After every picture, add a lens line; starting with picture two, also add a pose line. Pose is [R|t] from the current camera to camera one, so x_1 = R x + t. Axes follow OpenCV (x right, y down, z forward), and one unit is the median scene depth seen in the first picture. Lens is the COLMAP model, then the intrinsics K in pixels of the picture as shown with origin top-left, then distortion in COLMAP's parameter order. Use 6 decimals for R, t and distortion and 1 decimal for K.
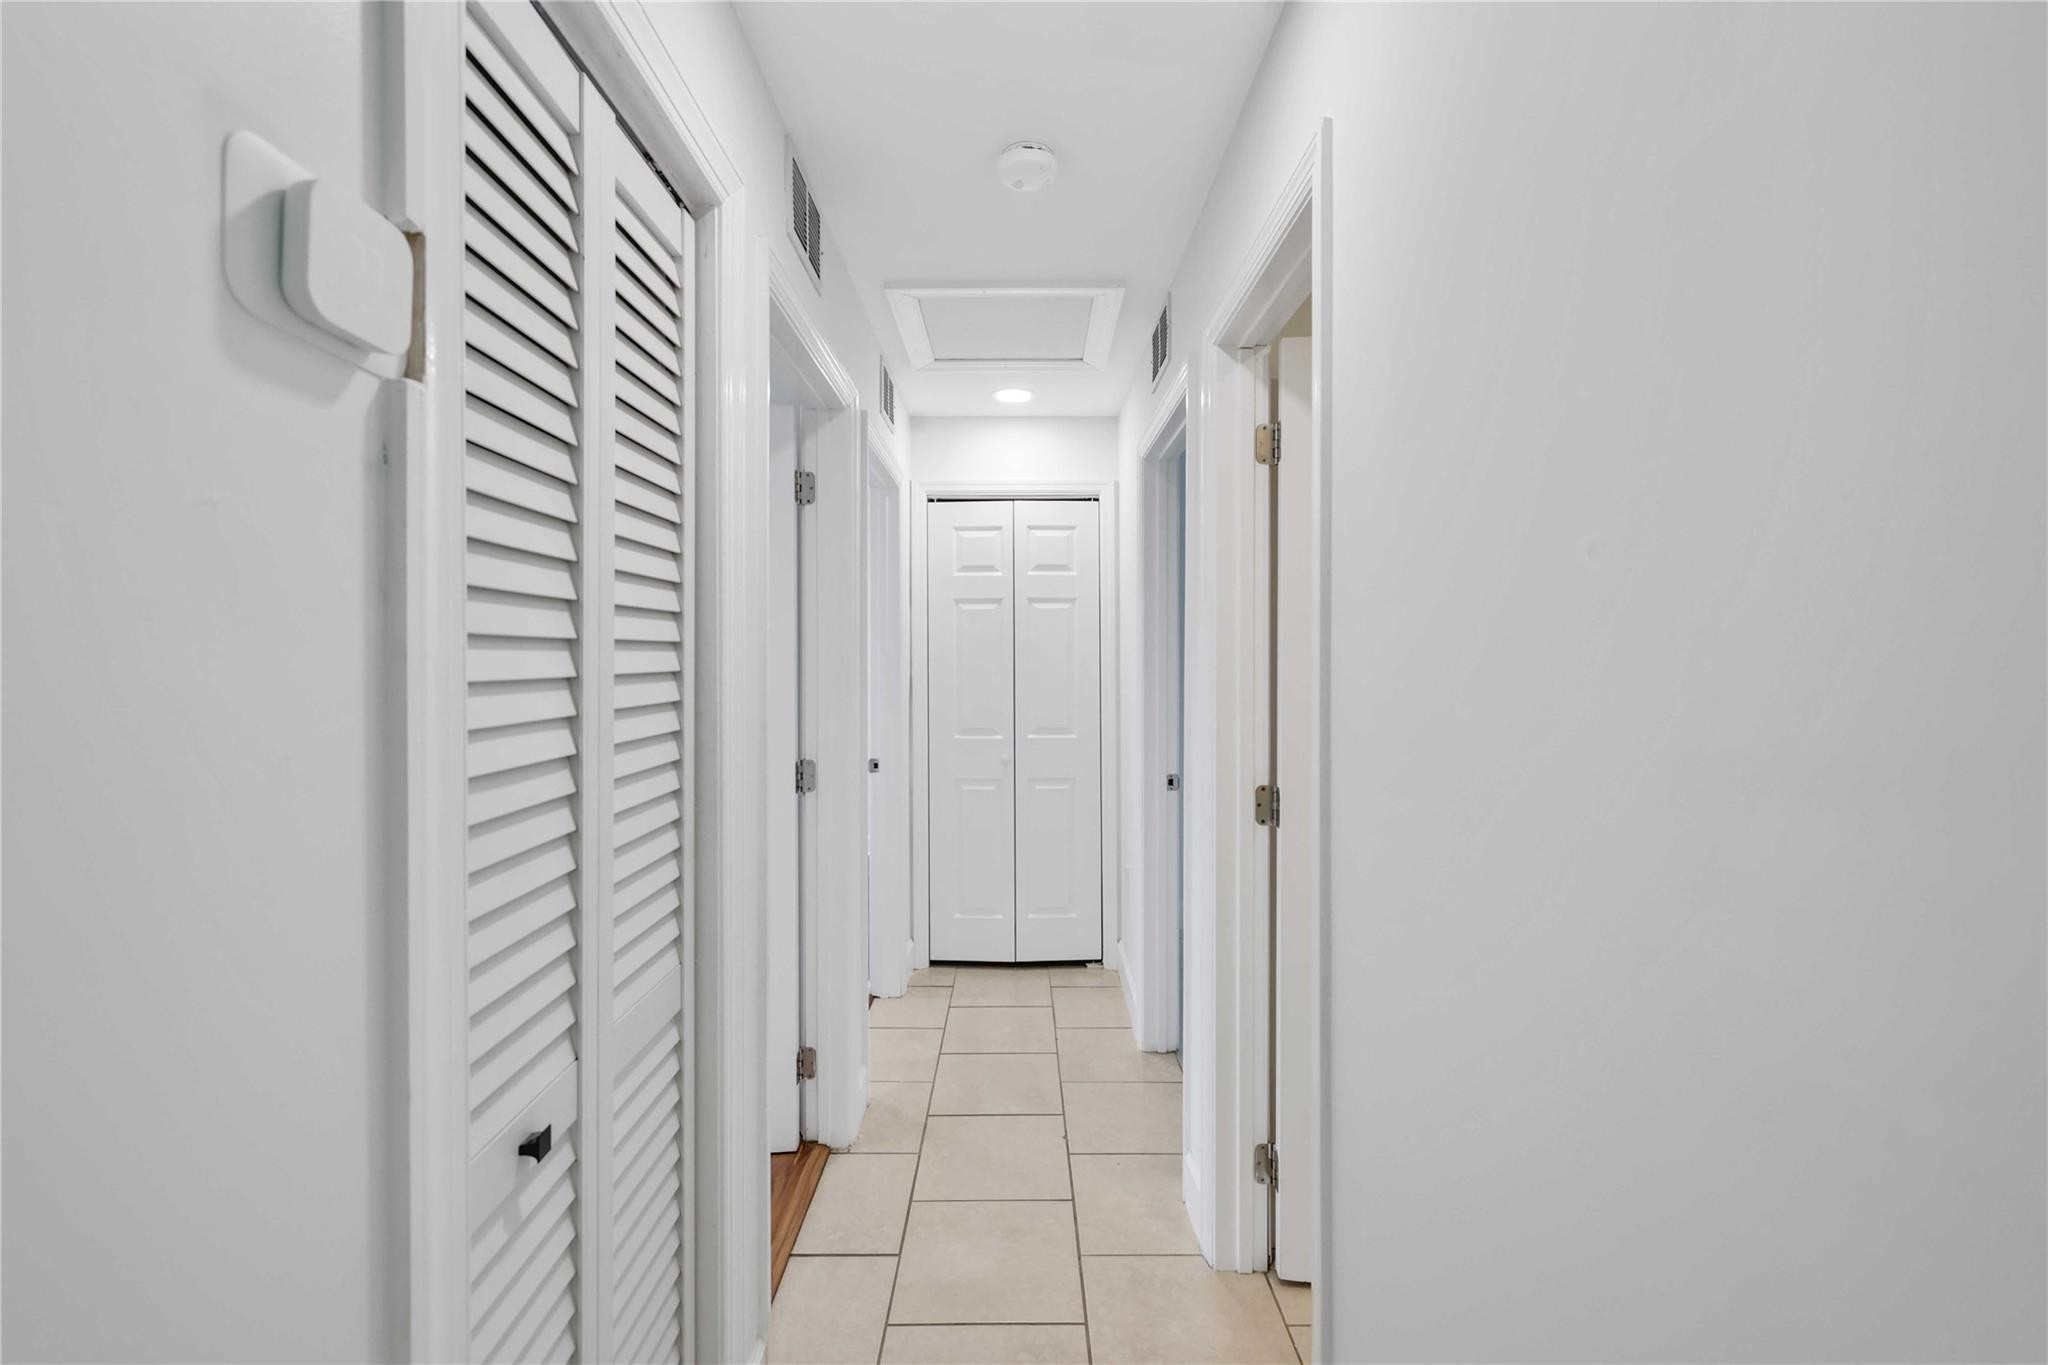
lens RADIAL K [[870.3, 0, 1022.4], [0, 870.3, 665.3], [0, 0, 1]] dist [0.000784, 0.000129]
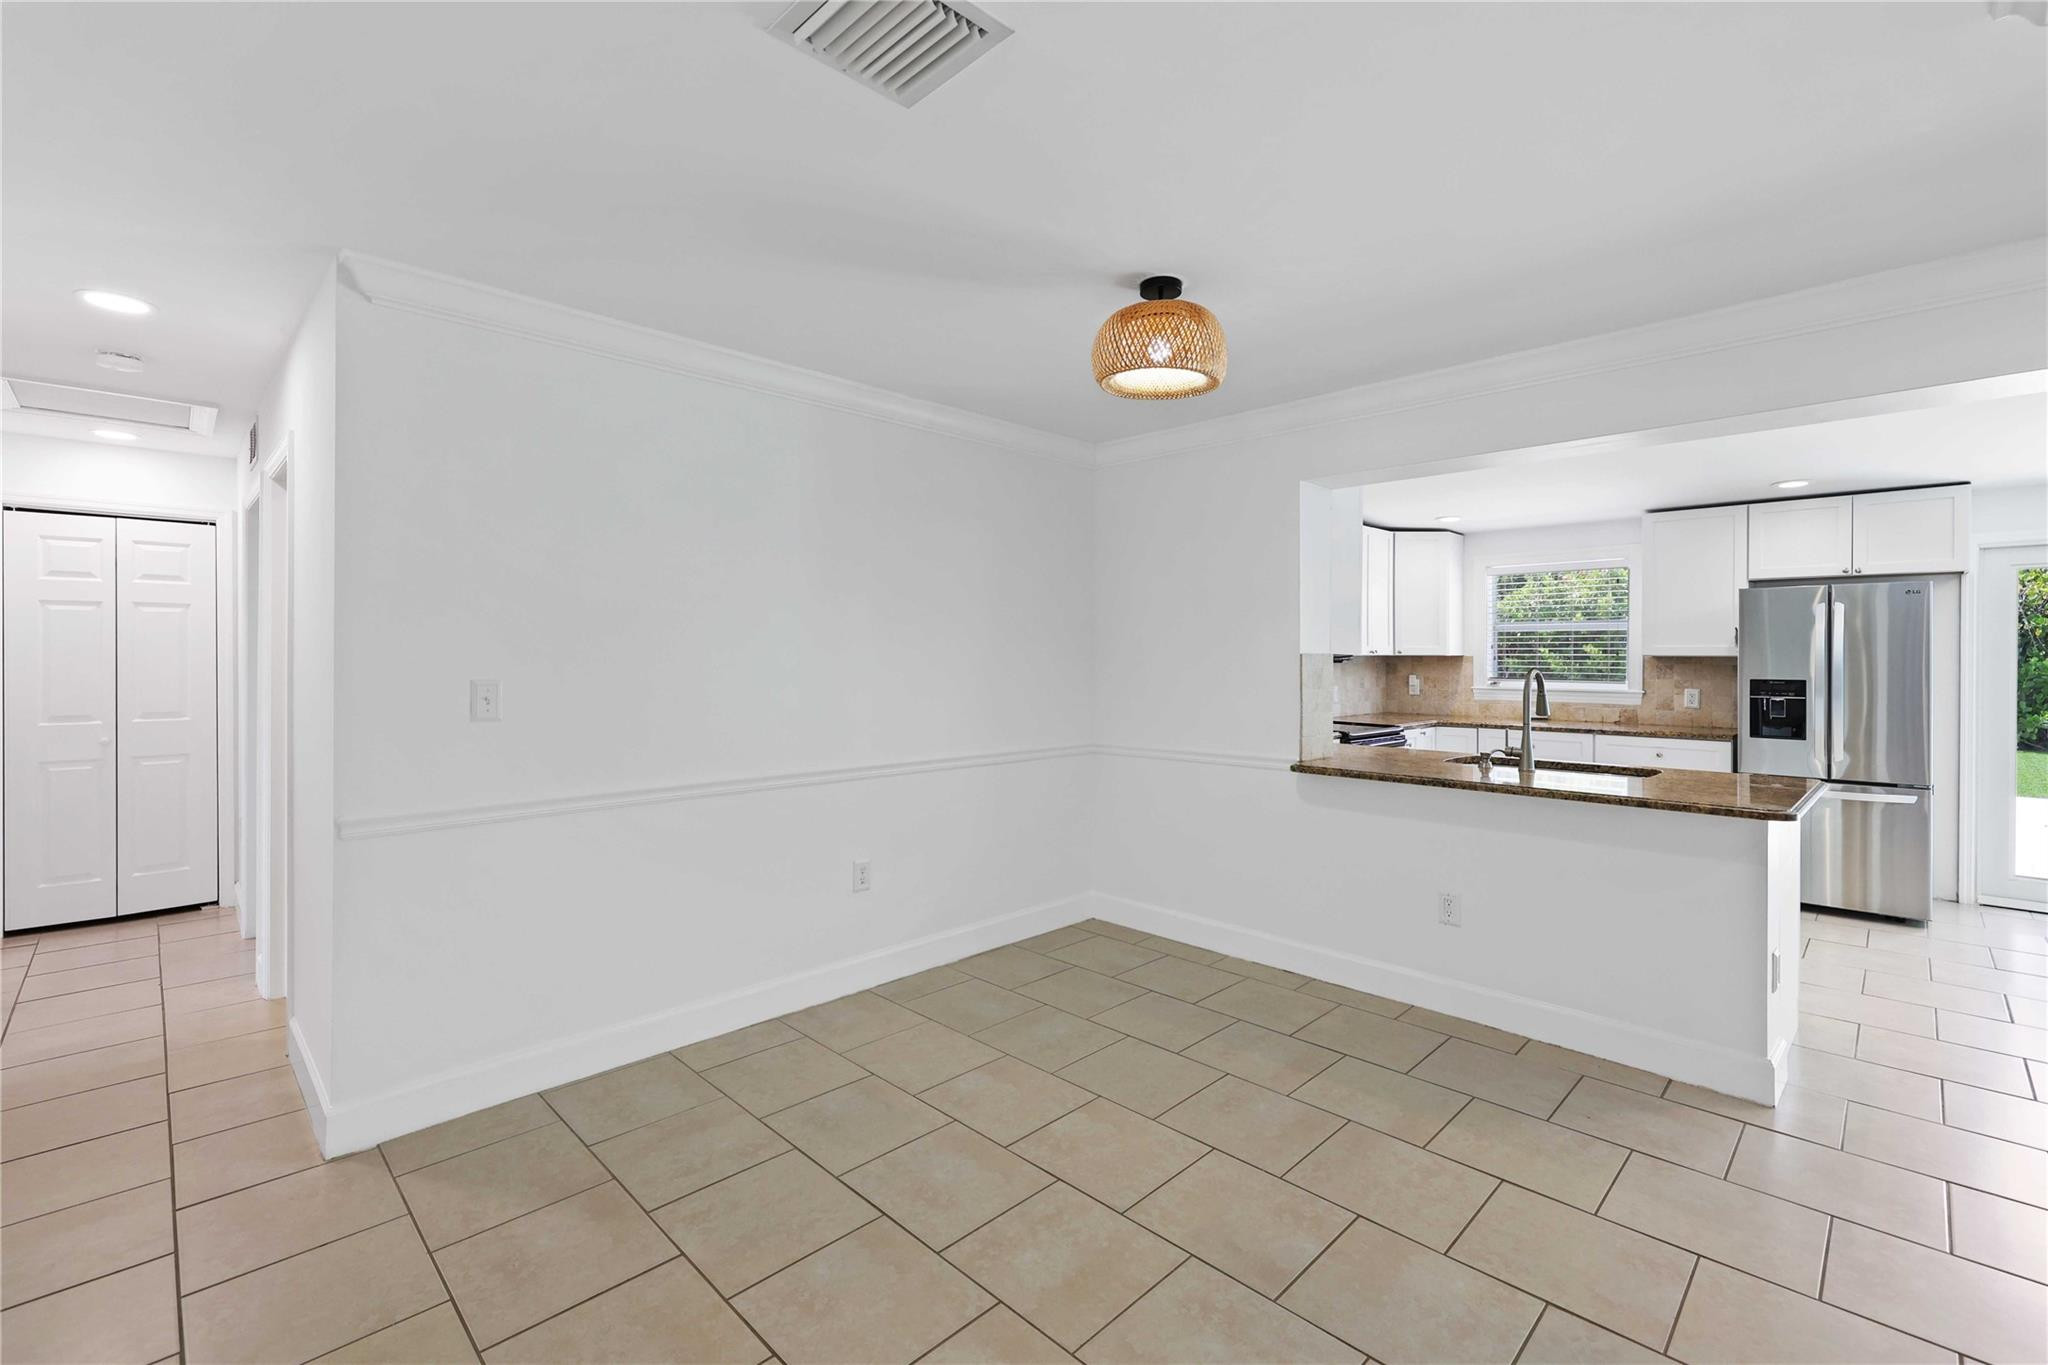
lens RADIAL K [[879.2, 0, 1023.1], [0, 879.2, 660.0], [0, 0, 1]] dist [-0.000234, 0.000231]
pose [[0.709856, 0.004062, 0.704335, 0.023075], [0.001084, 0.999976, -0.006859, 0.009778], [-0.704346, 0.005632, 0.709835, -0.681054]]
